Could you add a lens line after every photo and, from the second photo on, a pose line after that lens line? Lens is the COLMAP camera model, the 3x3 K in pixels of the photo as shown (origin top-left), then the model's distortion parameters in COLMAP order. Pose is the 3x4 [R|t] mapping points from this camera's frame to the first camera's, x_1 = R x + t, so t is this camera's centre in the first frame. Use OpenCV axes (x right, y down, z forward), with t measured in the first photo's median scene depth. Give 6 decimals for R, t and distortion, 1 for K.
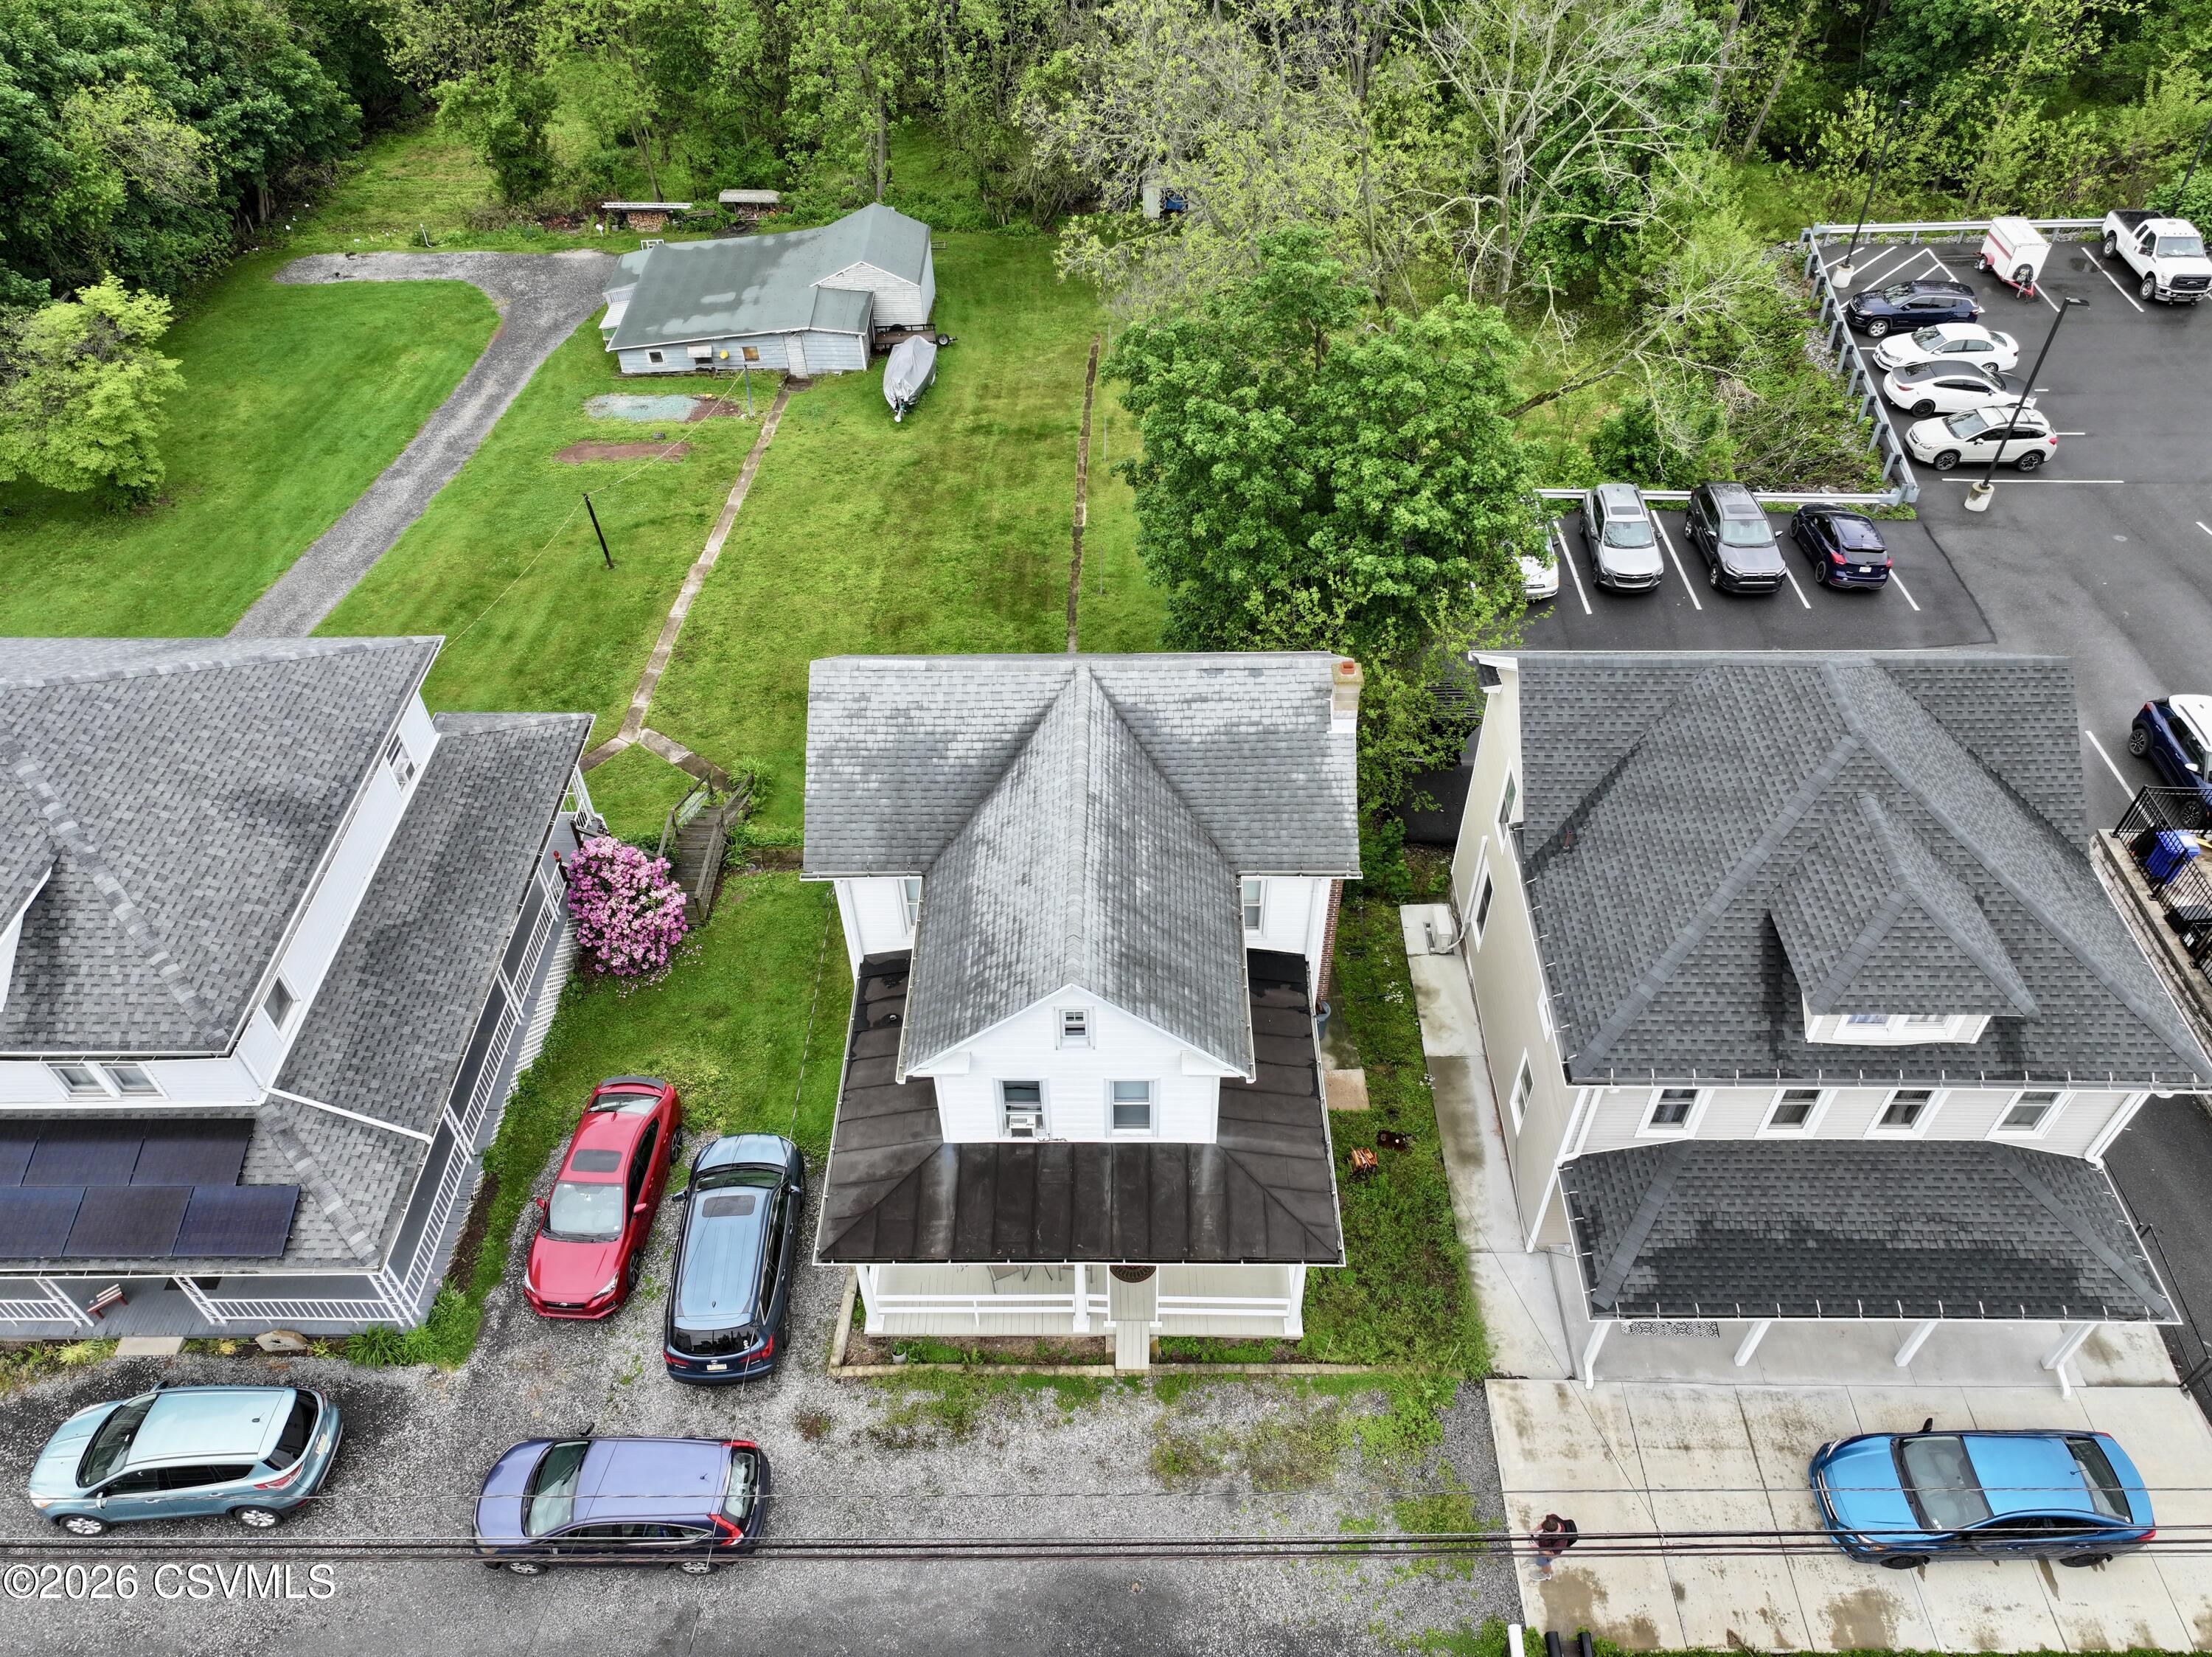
lens RADIAL K [[1548.4, 0, 1106.0], [0, 1548.4, 828.5], [0, 0, 1]] dist [0.009248, -0.005359]
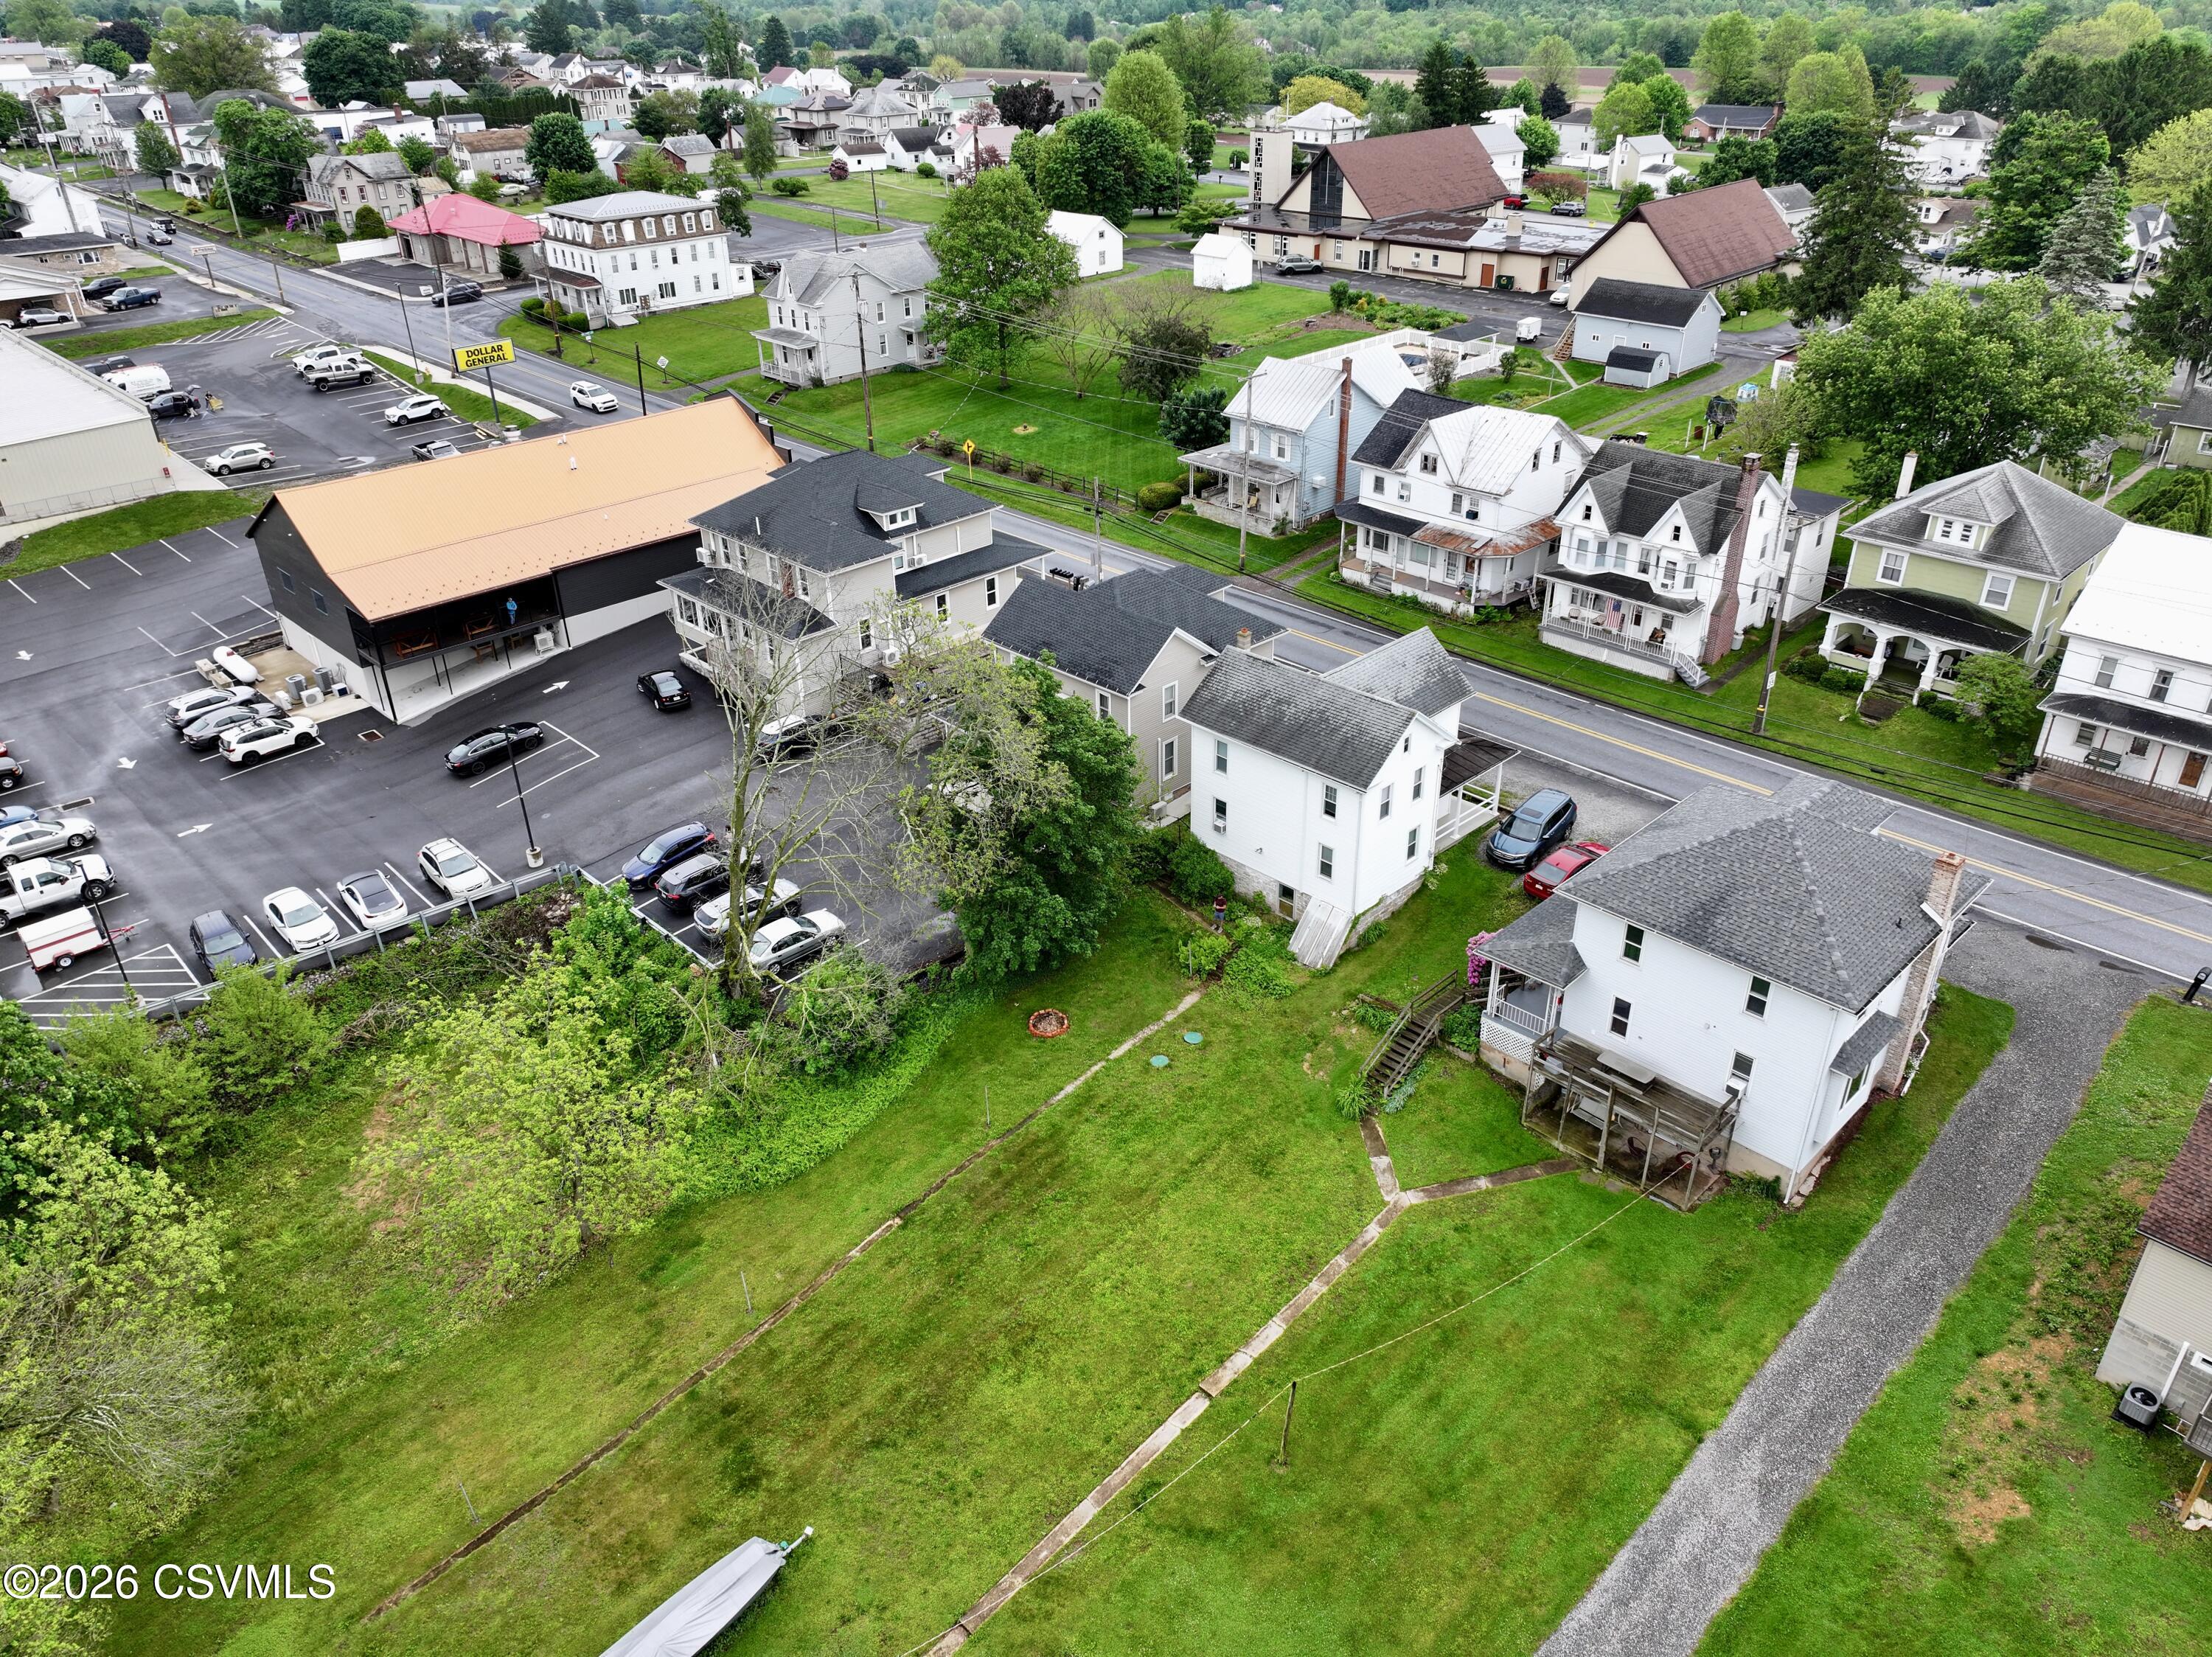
lens RADIAL K [[1549.9, 0, 1106.0], [0, 1549.9, 828.5], [0, 0, 1]] dist [0.002253, 0.011007]
pose [[-0.708002, -0.328952, 0.624919, -1.110075], [0.512707, 0.369111, 0.775170, -1.681036], [-0.485658, 0.869222, -0.092676, 1.350036]]
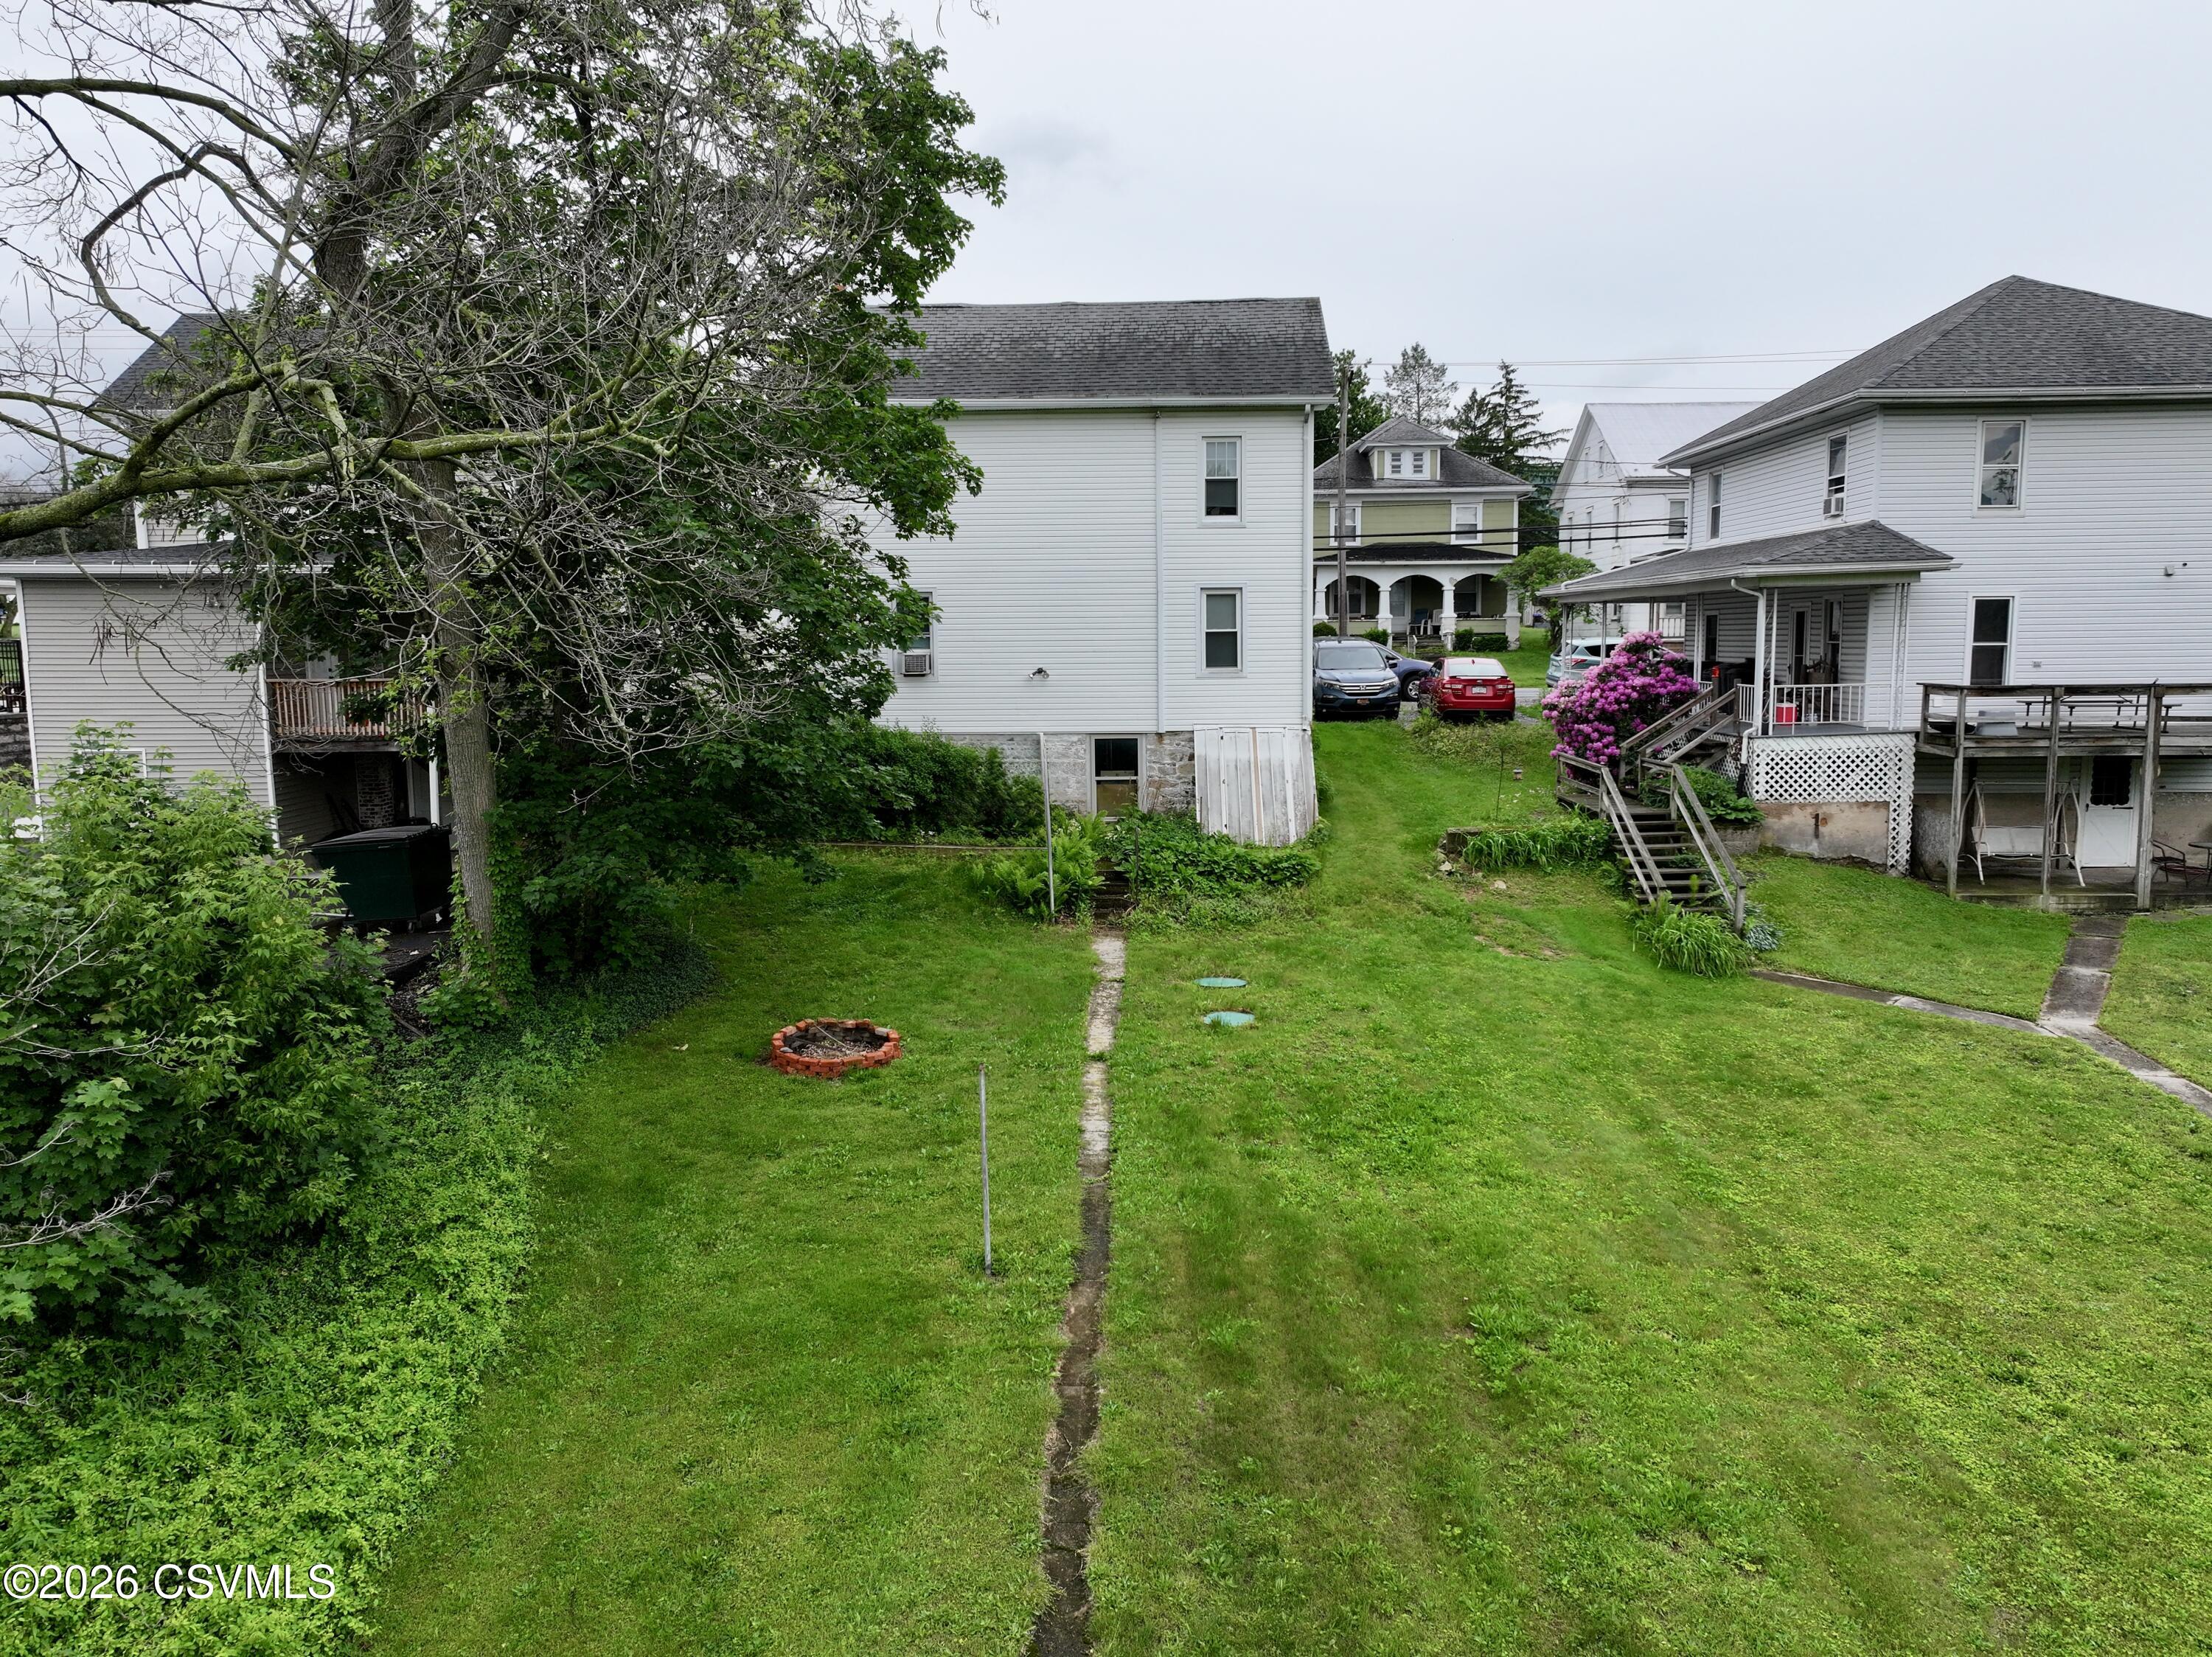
lens RADIAL K [[1548.4, 0, 1106.0], [0, 1548.4, 828.5], [0, 0, 1]] dist [0.009248, -0.005359]
pose [[-0.999669, 0.013833, 0.021671, -0.047232], [0.025588, 0.617004, 0.786544, -0.641929], [-0.002491, 0.786839, -0.617154, 1.716532]]
